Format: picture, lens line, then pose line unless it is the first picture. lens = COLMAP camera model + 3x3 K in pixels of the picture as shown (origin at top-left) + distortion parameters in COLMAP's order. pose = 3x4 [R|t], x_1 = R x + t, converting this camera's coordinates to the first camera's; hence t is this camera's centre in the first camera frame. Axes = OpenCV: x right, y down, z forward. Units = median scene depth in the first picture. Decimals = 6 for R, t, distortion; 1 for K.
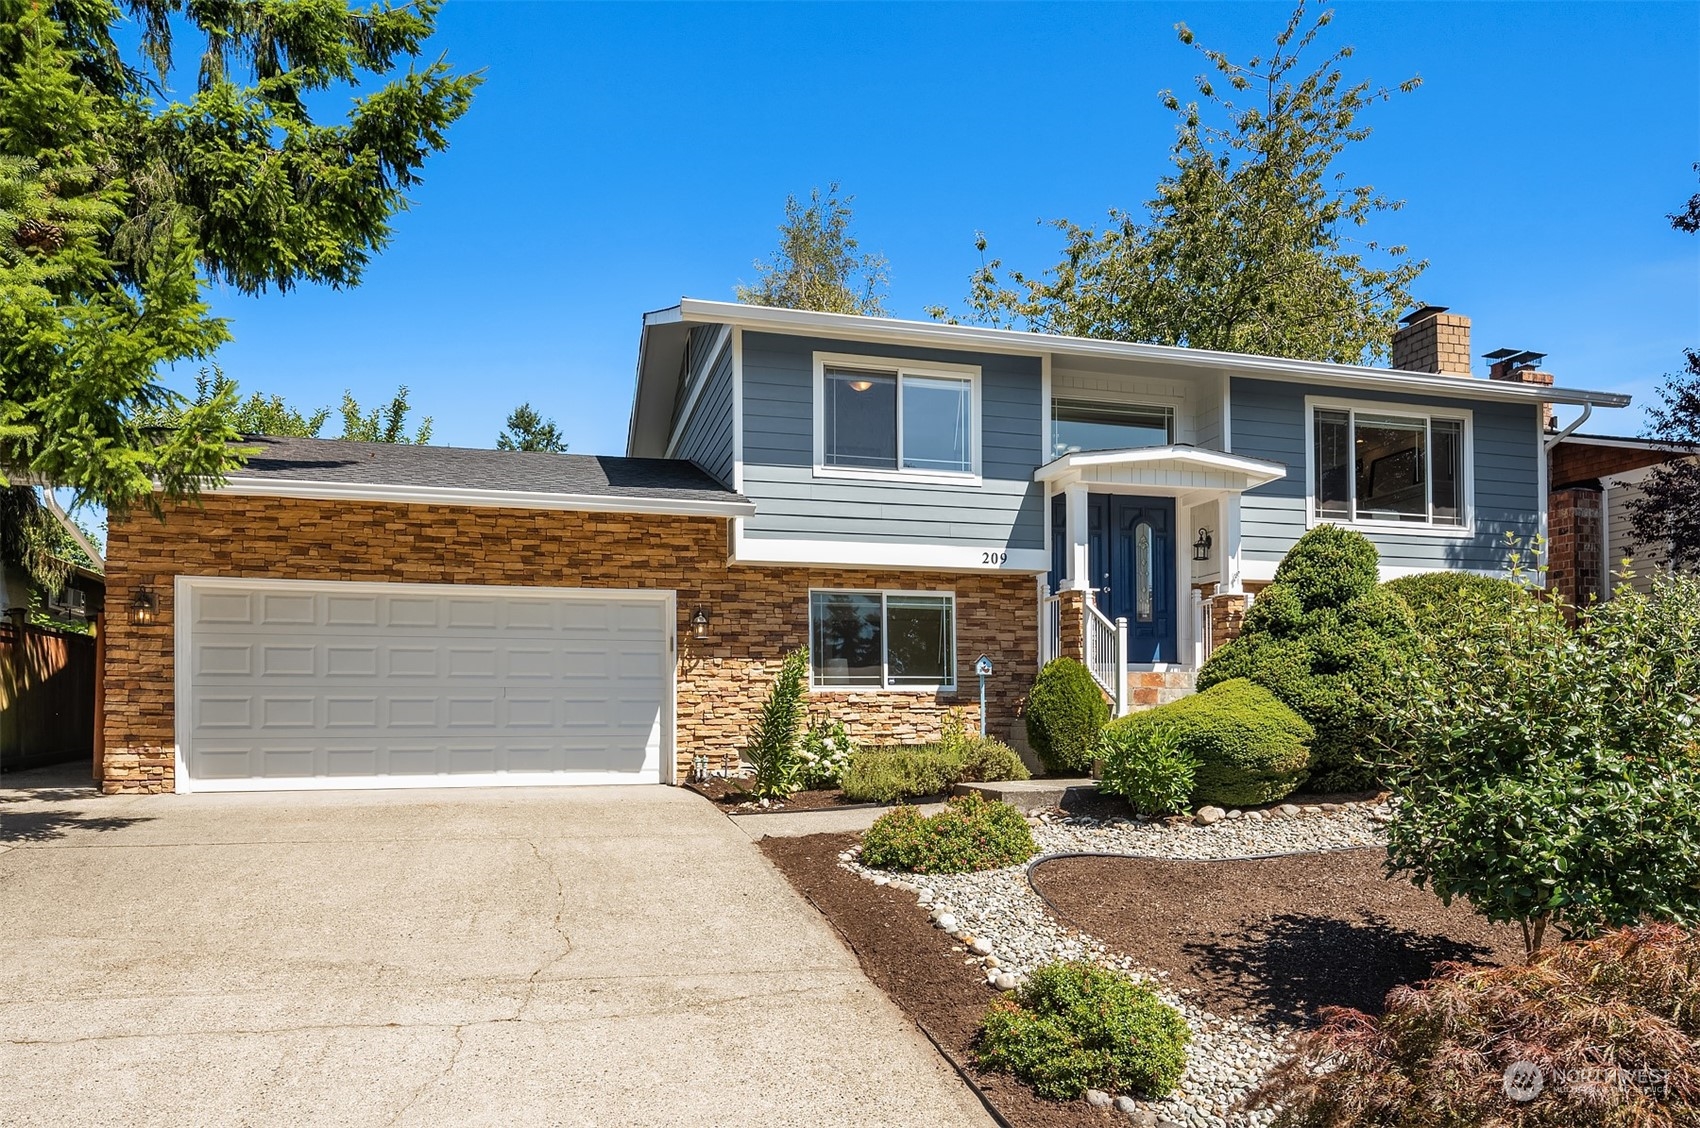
lens RADIAL K [[1090.5, 0, 849.8], [0, 1090.5, 716.1], [0, 0, 1]] dist [-0.004207, -0.002374]
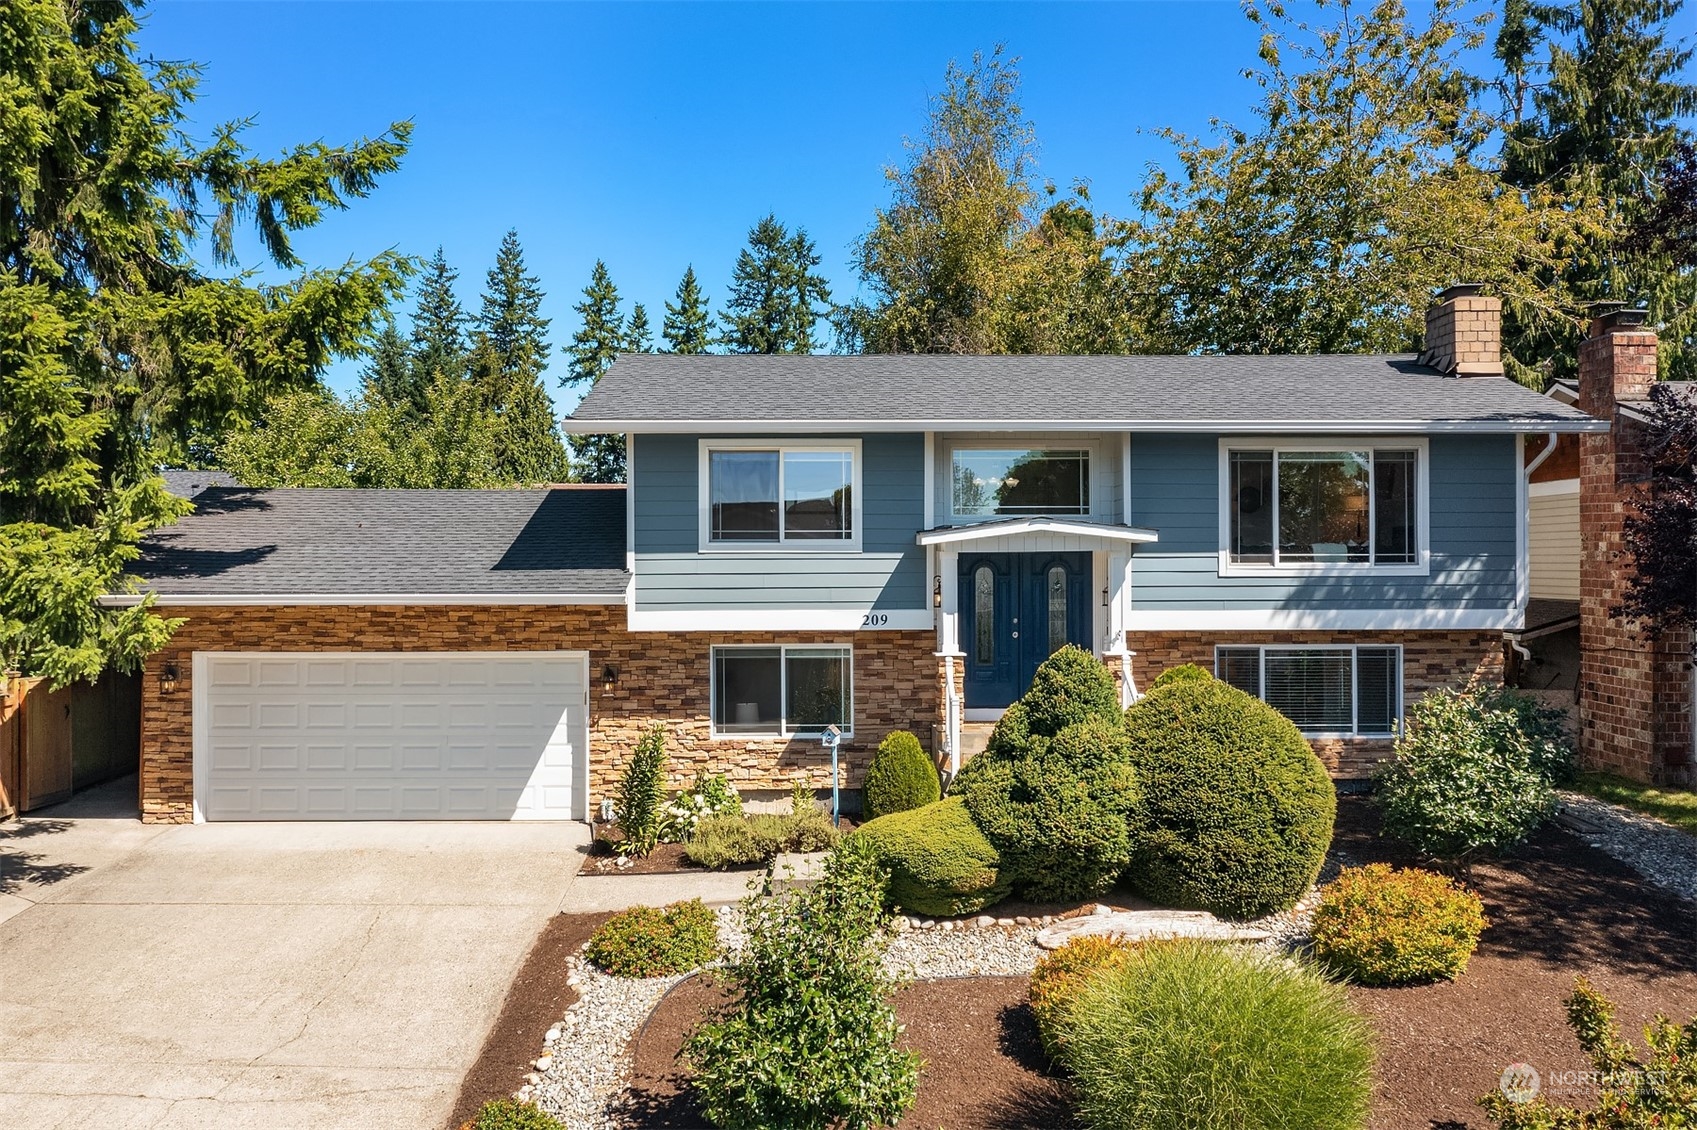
lens RADIAL K [[1345.1, 0, 848.5], [0, 1345.1, 565.0], [0, 0, 1]] dist [0.000563, 0.004350]
pose [[0.966914, 0.002559, -0.255091, 0.479651], [-0.000212, 0.999957, 0.009225, -0.228475], [0.255103, -0.008866, 0.966873, -0.292925]]
